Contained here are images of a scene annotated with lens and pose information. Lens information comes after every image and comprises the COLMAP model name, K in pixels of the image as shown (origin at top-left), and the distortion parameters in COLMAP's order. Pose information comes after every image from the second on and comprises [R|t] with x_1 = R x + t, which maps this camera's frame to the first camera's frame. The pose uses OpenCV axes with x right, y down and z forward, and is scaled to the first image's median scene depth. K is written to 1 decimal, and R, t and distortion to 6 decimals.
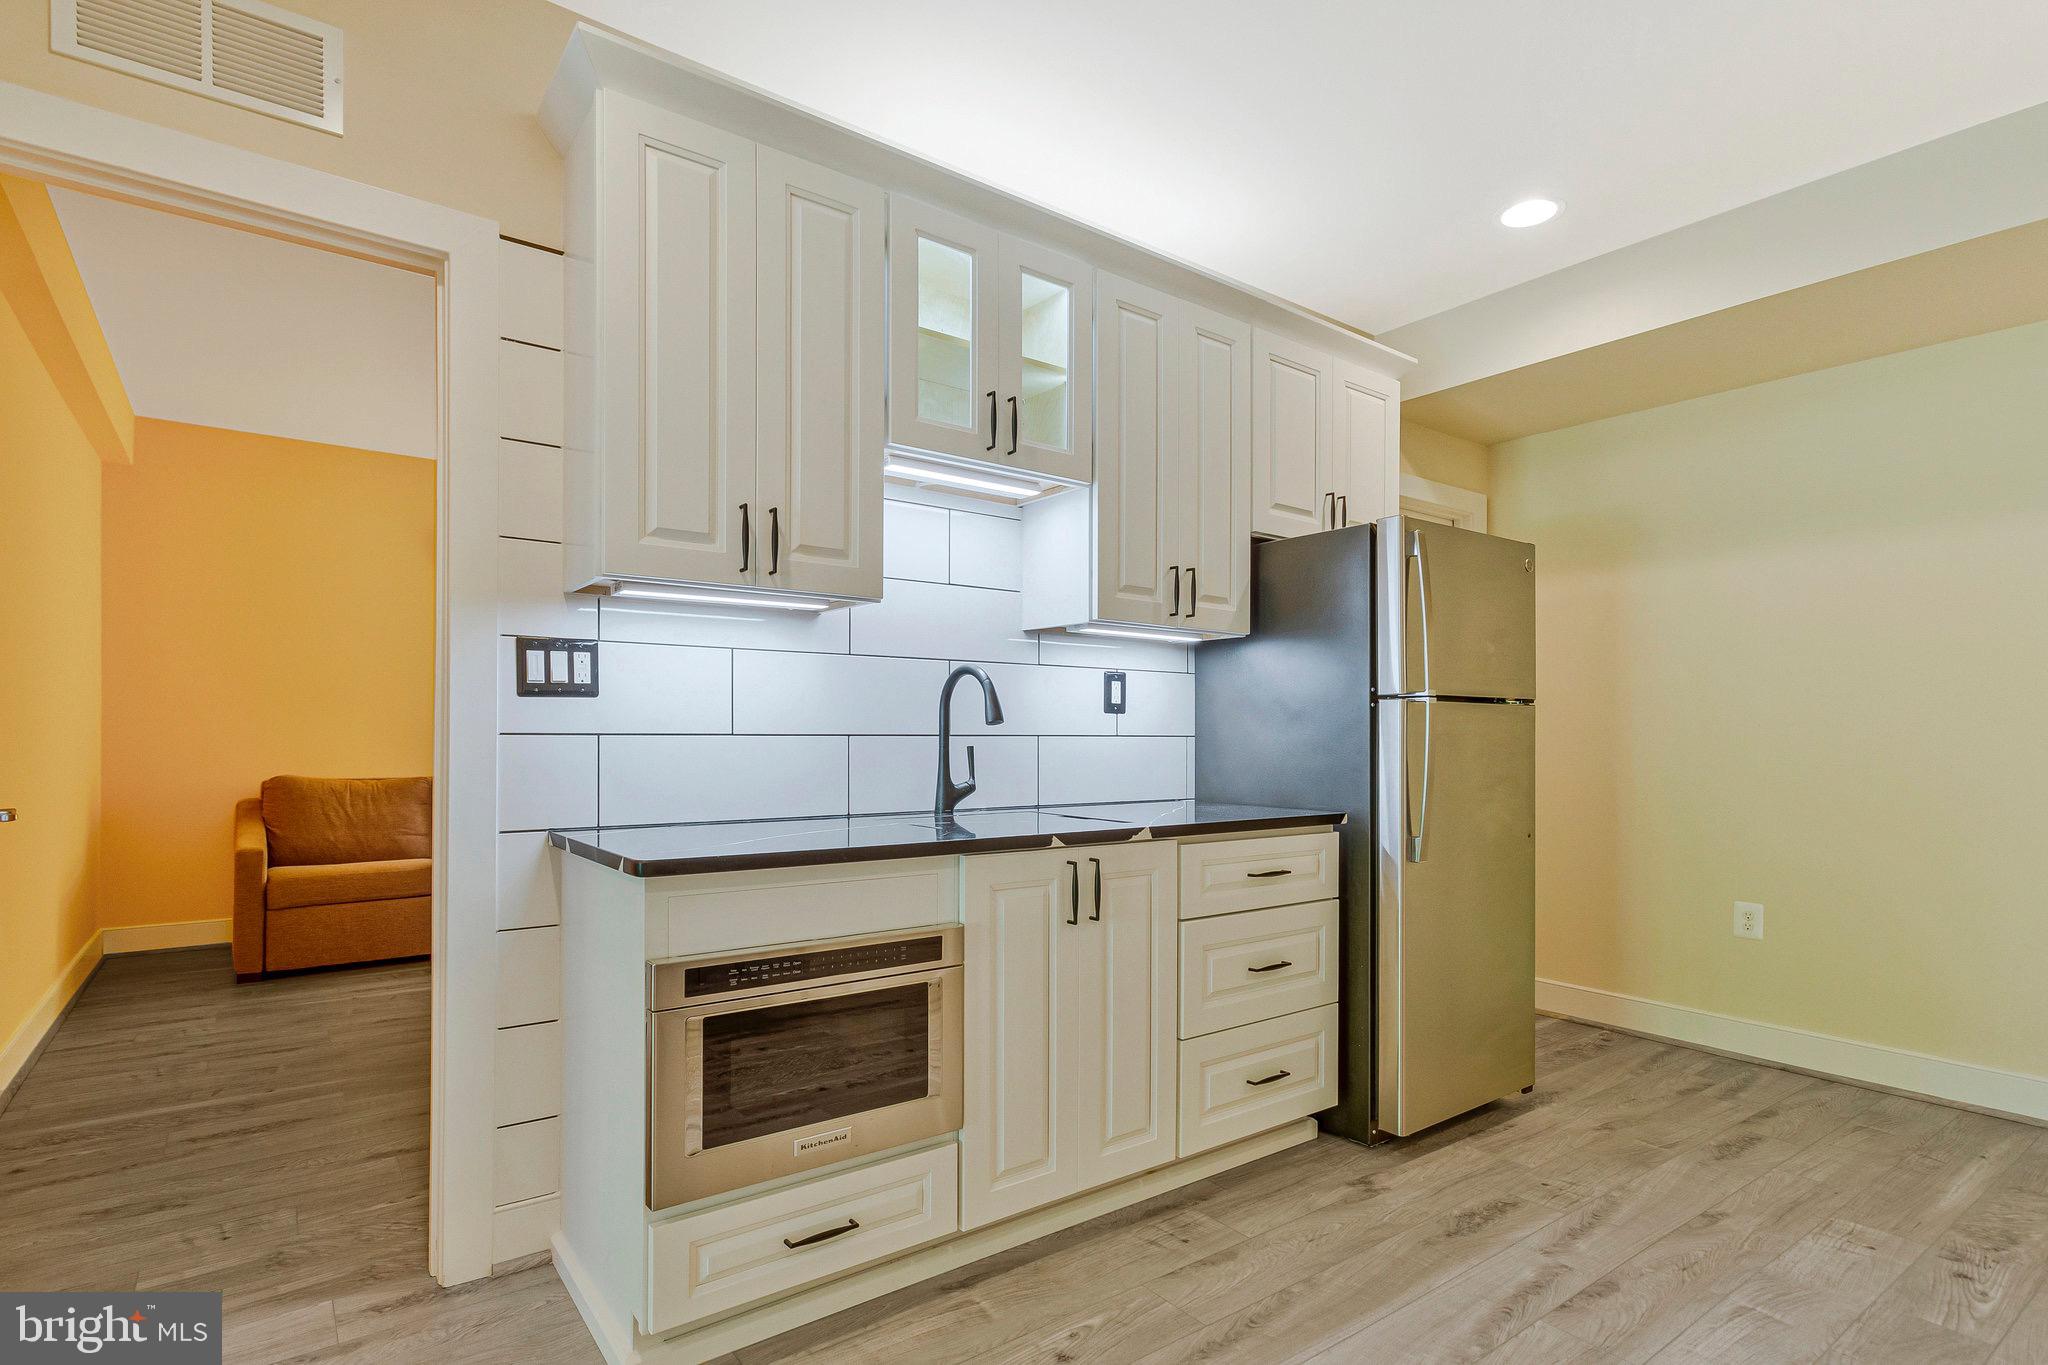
lens RADIAL K [[1022.6, 0, 1020.1], [0, 1022.6, 745.4], [0, 0, 1]] dist [0.004217, 0.000645]
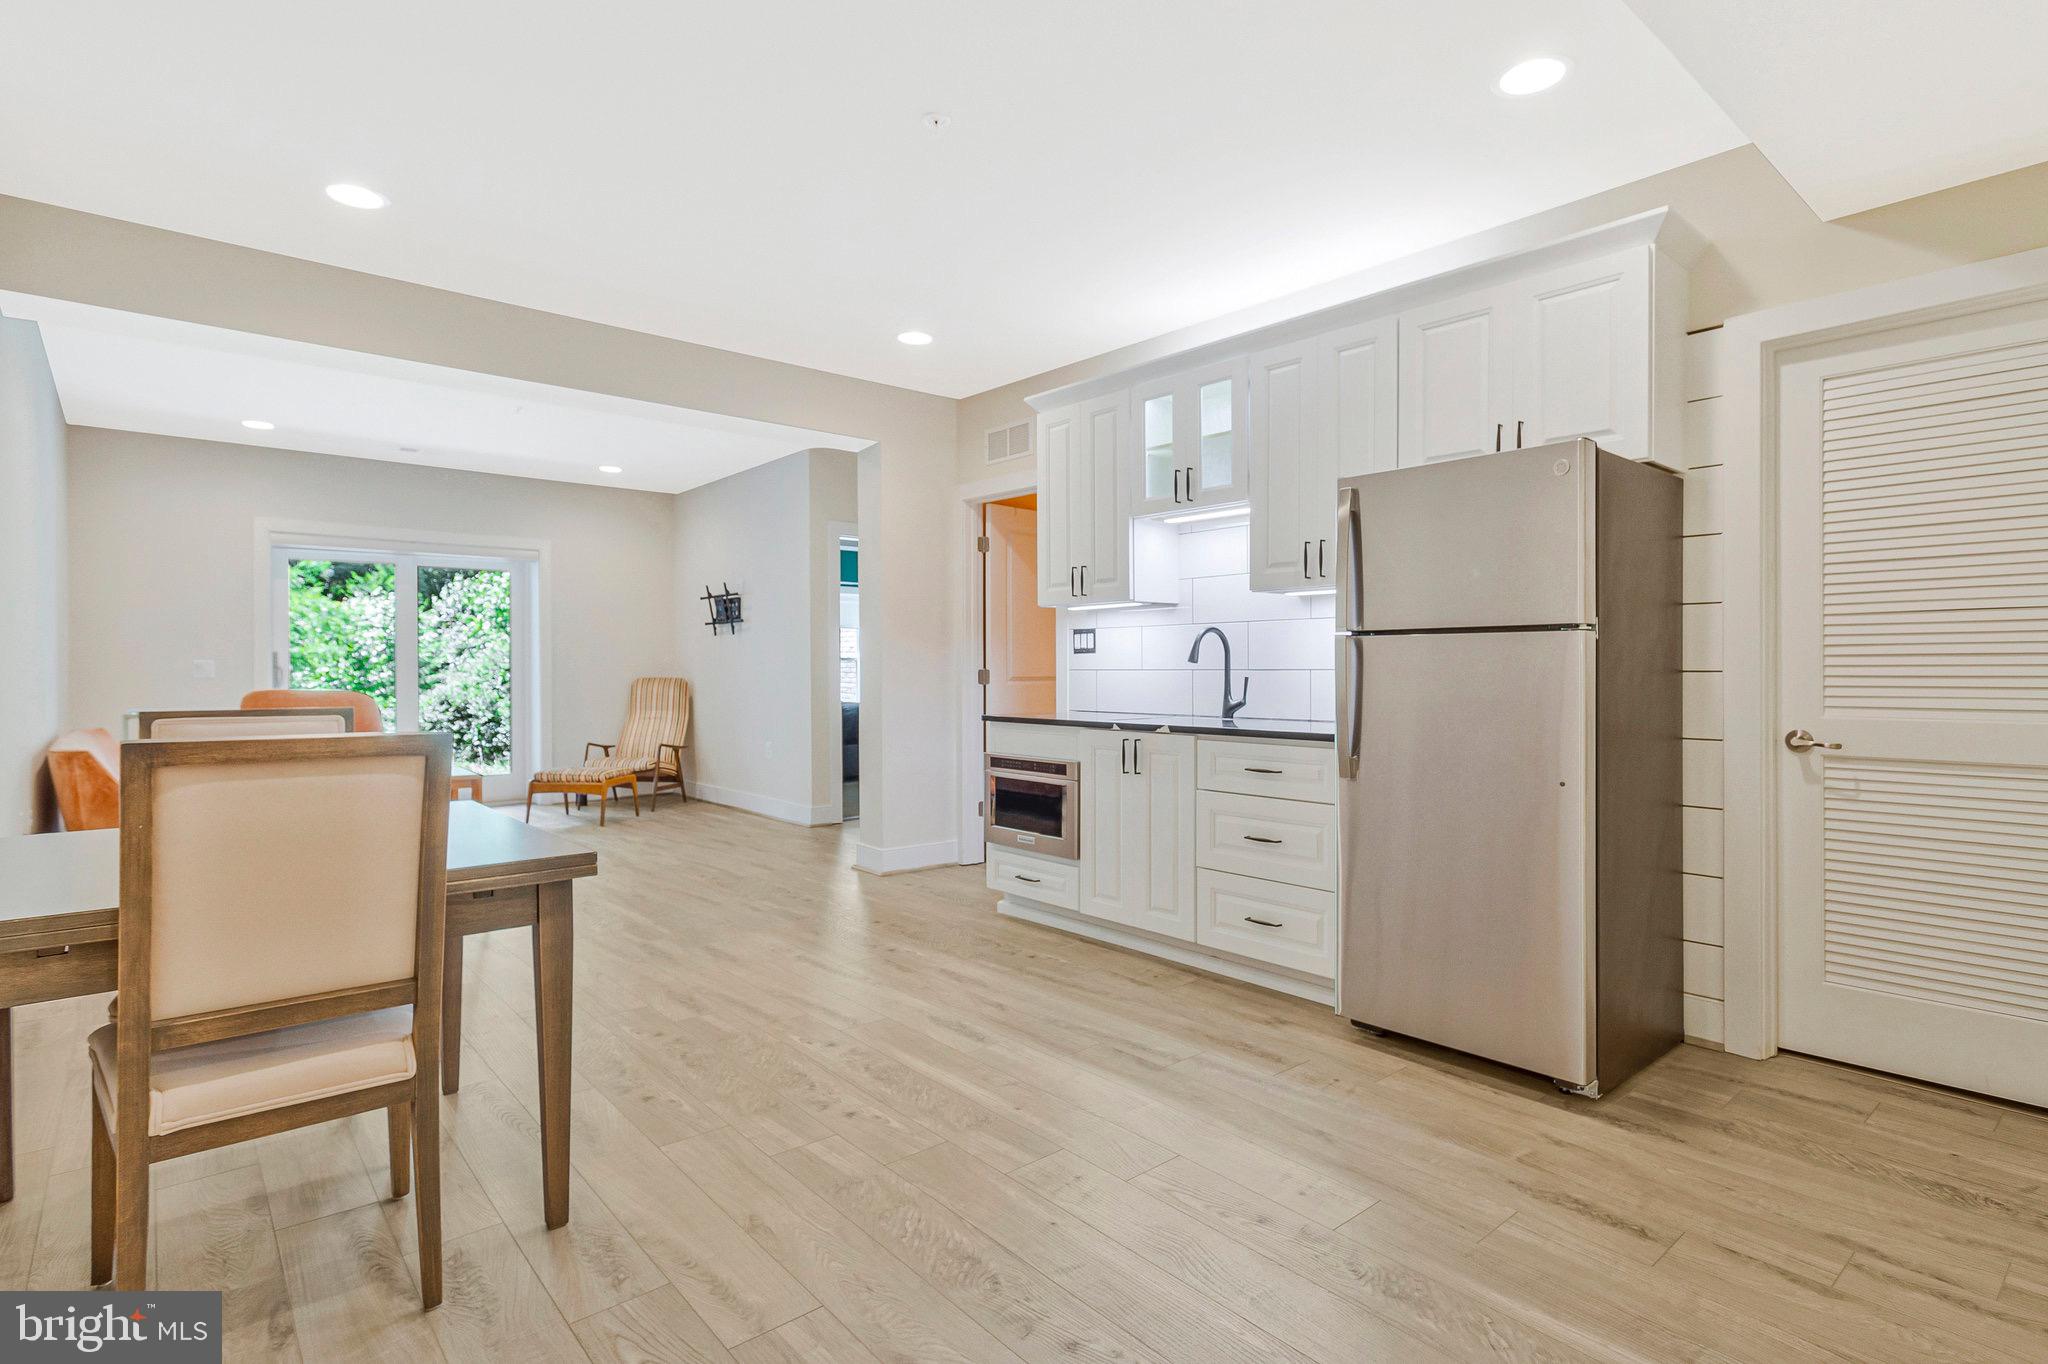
lens RADIAL K [[1023.7, 0, 1028.1], [0, 1023.7, 673.6], [0, 0, 1]] dist [-0.001010, -0.000001]
pose [[0.074969, -0.000832, -0.997186, 1.682191], [-0.009239, 0.999956, -0.001529, 0.001818], [0.997143, 0.009327, 0.074958, 0.629647]]
